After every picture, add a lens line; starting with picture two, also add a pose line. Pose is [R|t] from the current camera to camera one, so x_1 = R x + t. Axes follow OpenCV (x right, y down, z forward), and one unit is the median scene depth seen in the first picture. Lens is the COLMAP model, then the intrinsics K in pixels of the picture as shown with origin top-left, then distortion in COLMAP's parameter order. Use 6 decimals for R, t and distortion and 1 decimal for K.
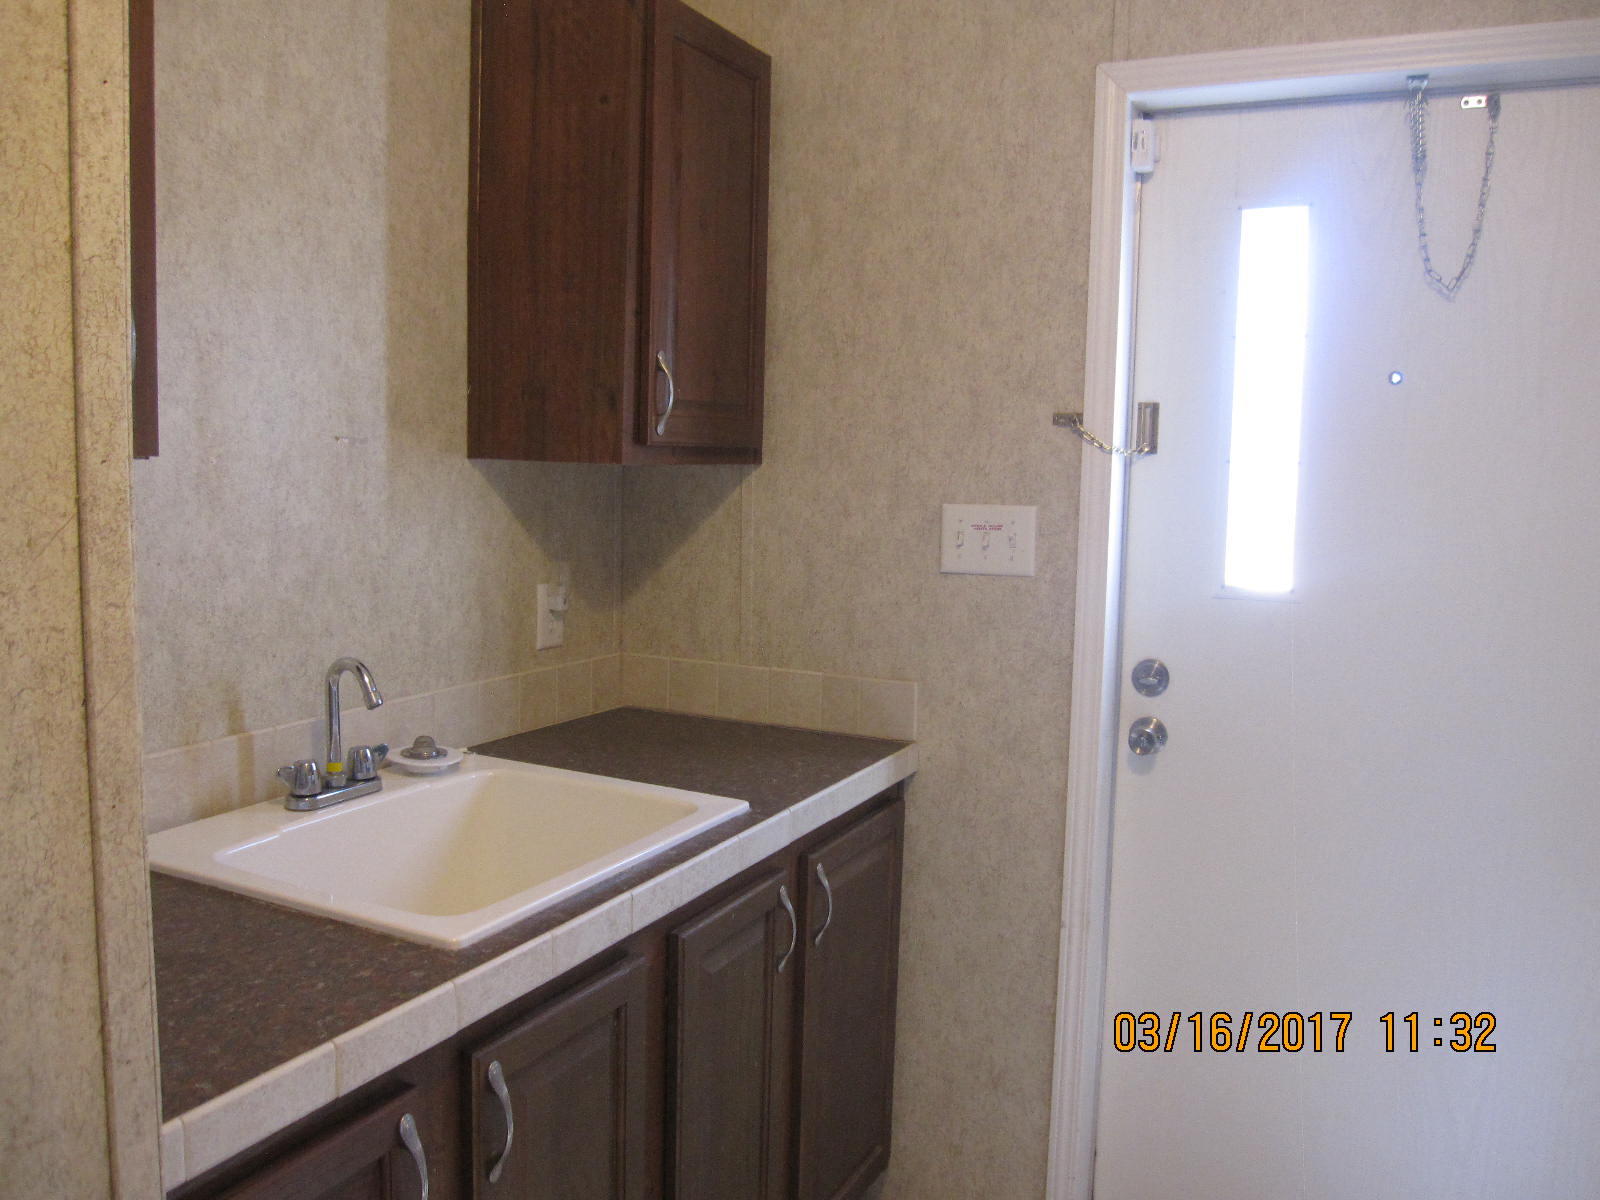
lens RADIAL K [[1320.2, 0, 801.5], [0, 1320.2, 595.7], [0, 0, 1]] dist [-0.073933, 0.039430]
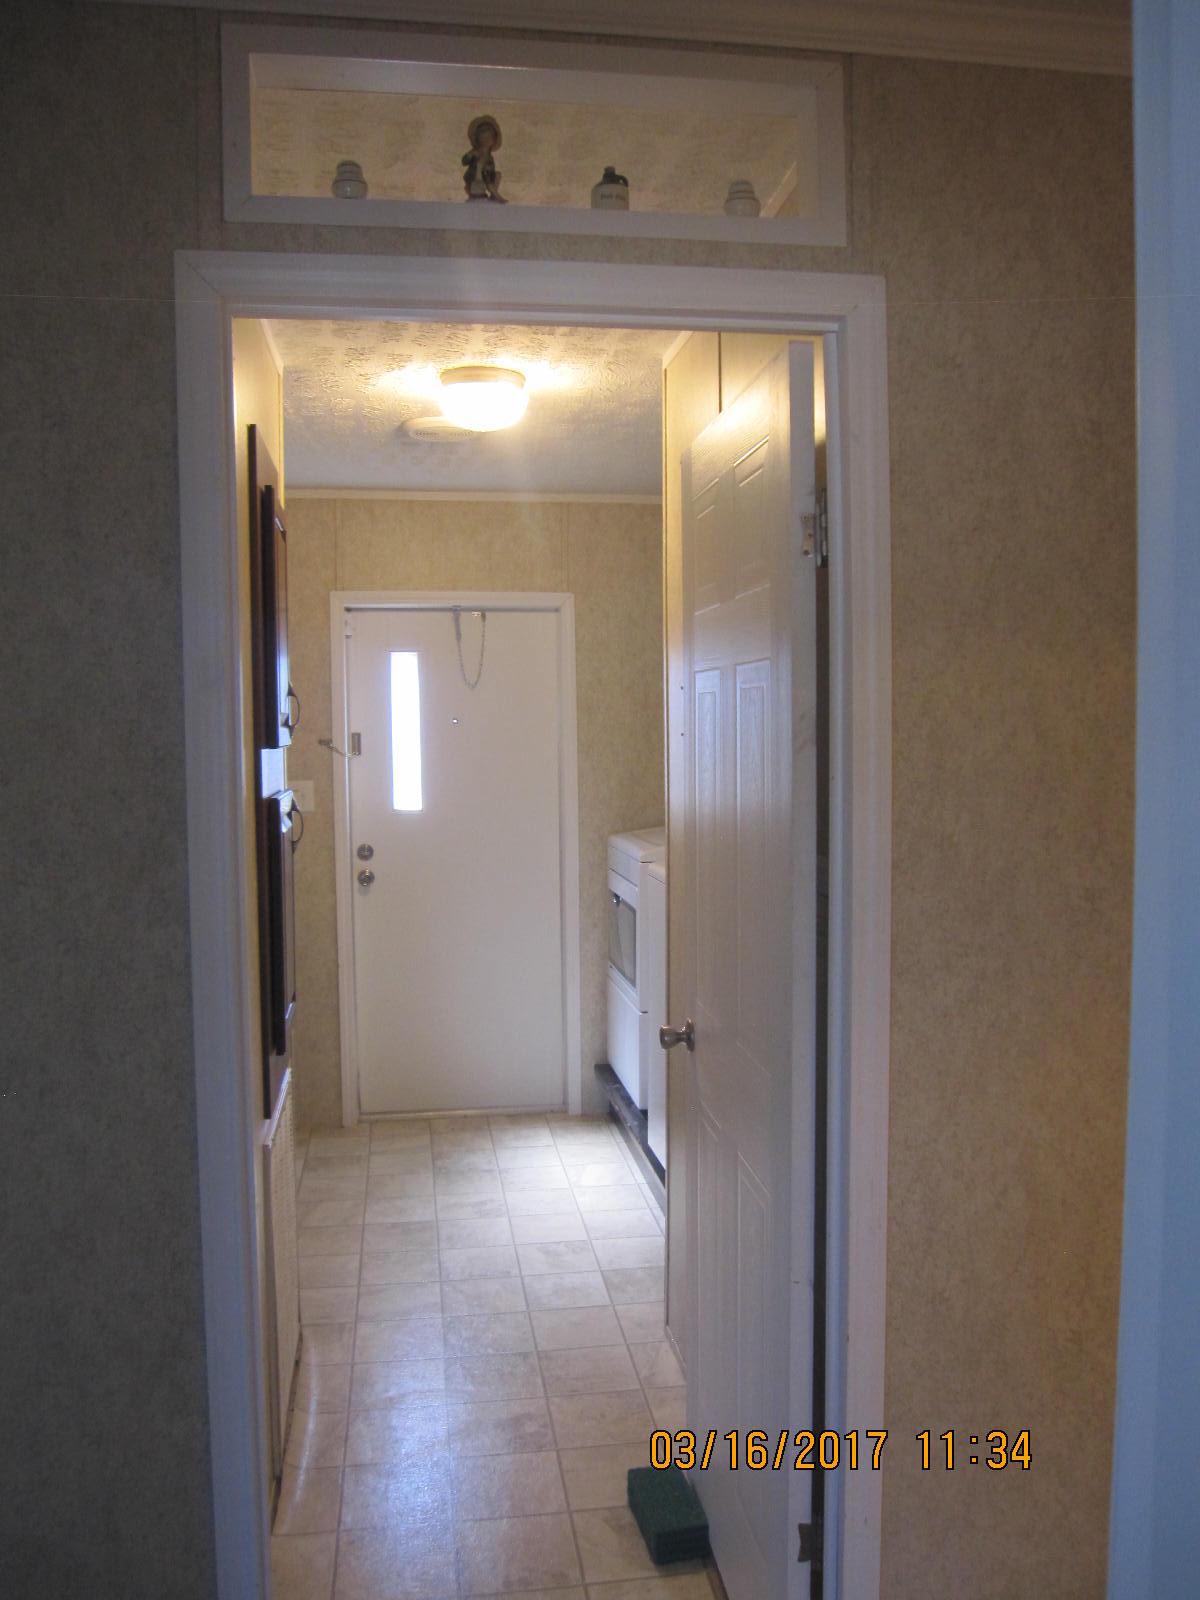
lens RADIAL K [[1320.2, 0, 600.2], [0, 1320.2, 799.0], [0, 0, 1]] dist [-0.073933, 0.039430]
pose [[0.823177, -0.071150, 0.563309, -0.698219], [0.090809, 0.995844, -0.006918, 0.024014], [-0.560476, 0.056848, 0.826217, -1.152235]]
